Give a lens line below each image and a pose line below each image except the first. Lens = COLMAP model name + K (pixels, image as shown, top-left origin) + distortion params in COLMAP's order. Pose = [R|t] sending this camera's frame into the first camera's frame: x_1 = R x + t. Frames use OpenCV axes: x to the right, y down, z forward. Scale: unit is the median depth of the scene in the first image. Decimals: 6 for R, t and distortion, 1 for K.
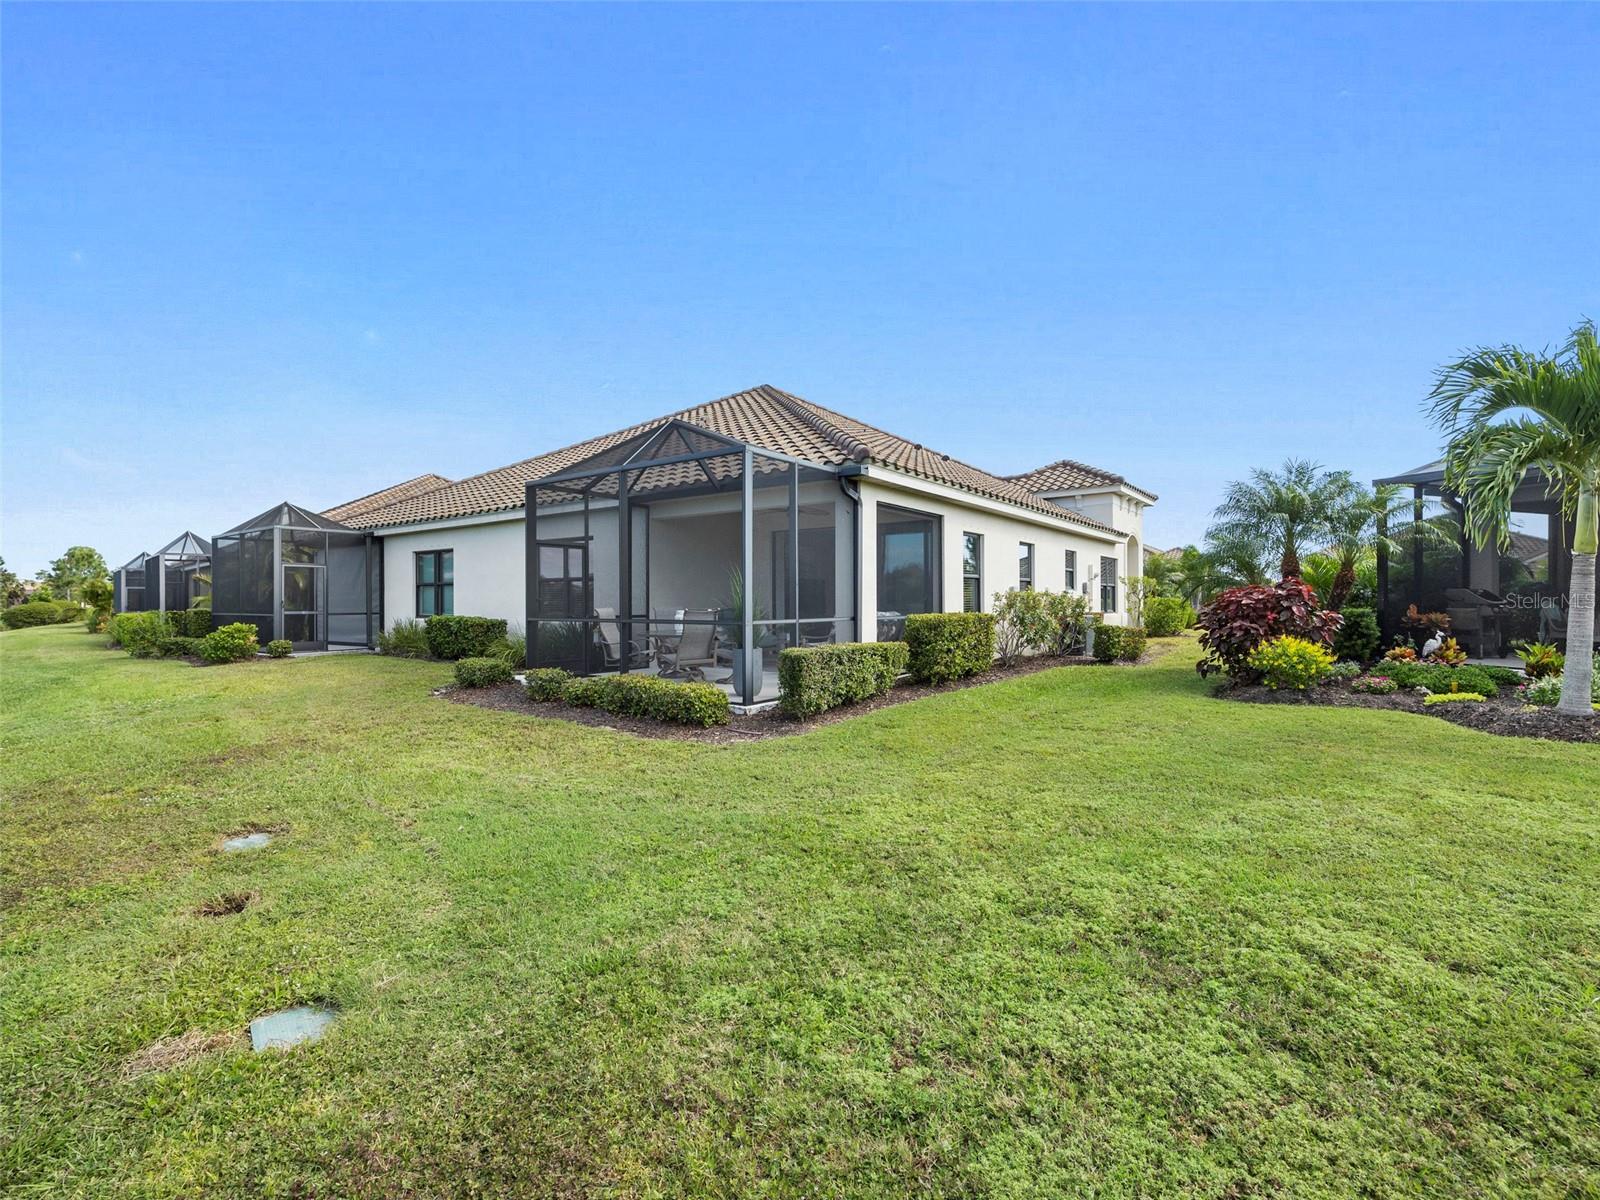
lens RADIAL K [[718.4, 0, 828.1], [0, 718.4, 599.4], [0, 0, 1]] dist [-0.000805, 0.000565]
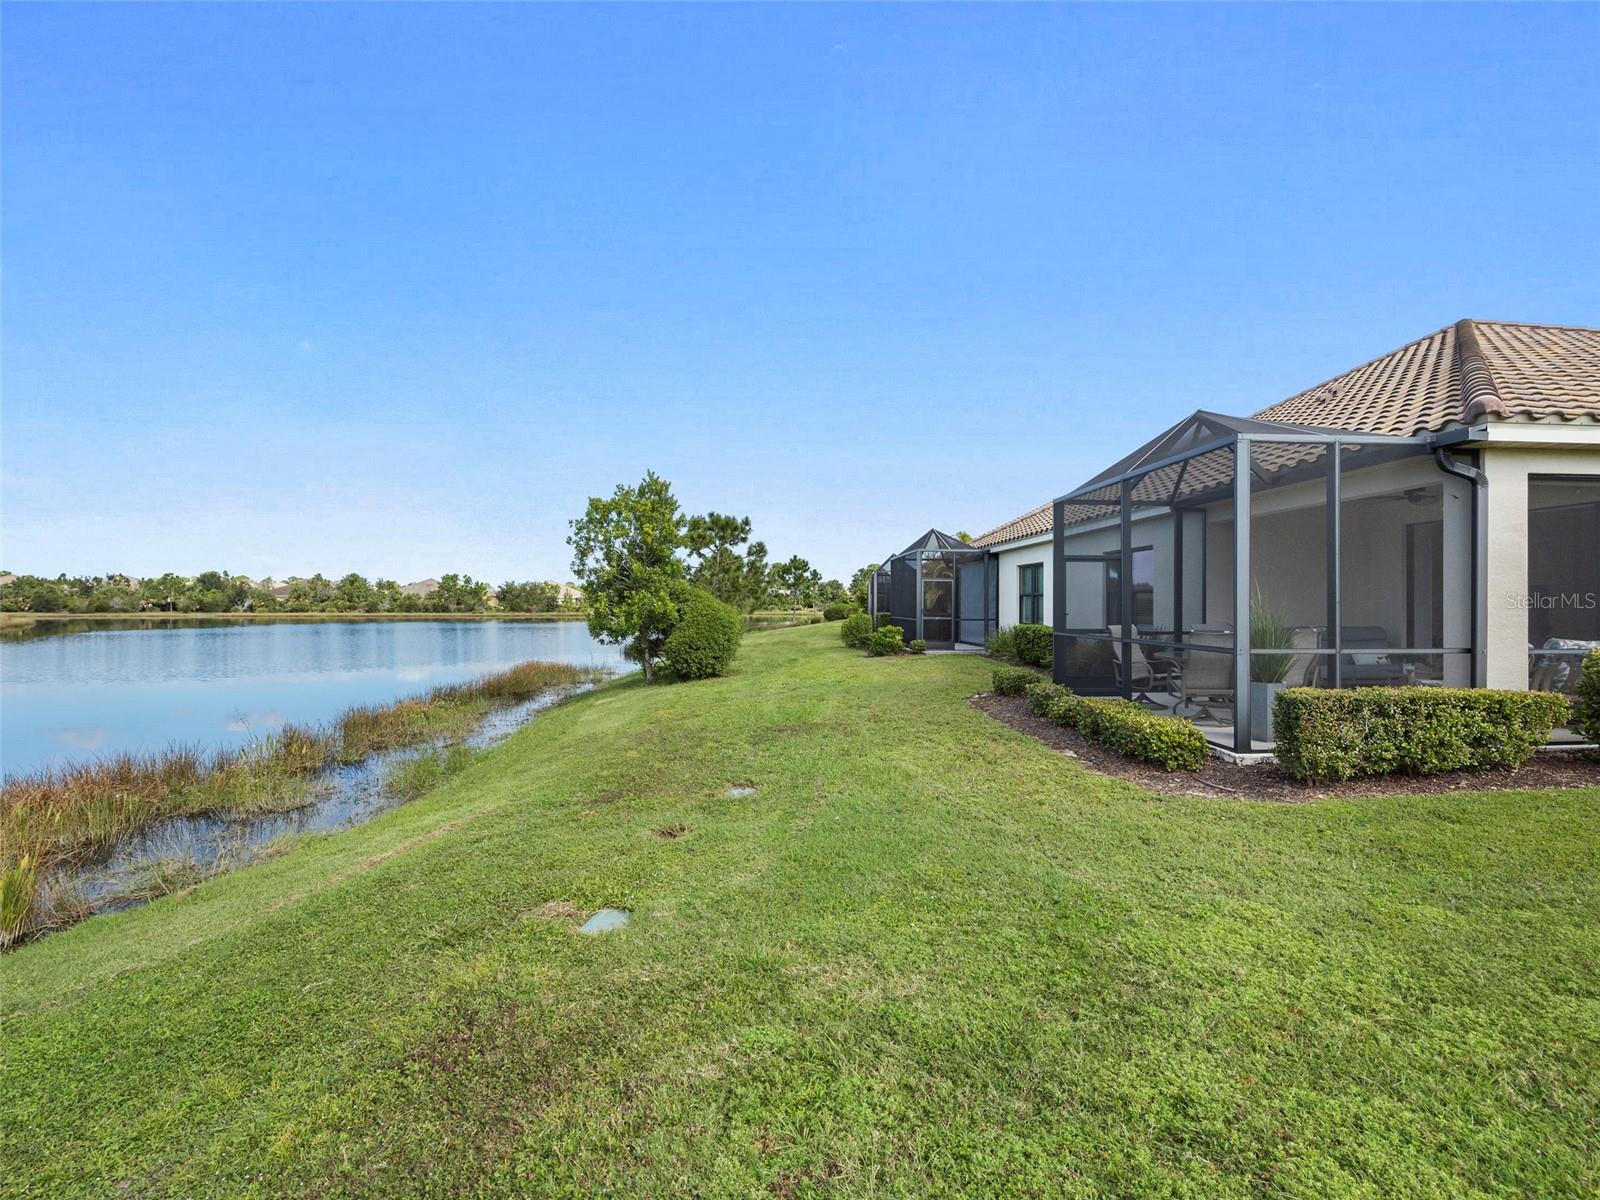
lens RADIAL K [[718.4, 0, 828.1], [0, 718.4, 599.4], [0, 0, 1]] dist [-0.000805, 0.000565]
pose [[0.649015, 0.001904, -0.760773, 0.164461], [-0.005863, 0.999980, -0.002499, -0.017535], [0.760753, 0.006083, 0.649013, 0.091065]]
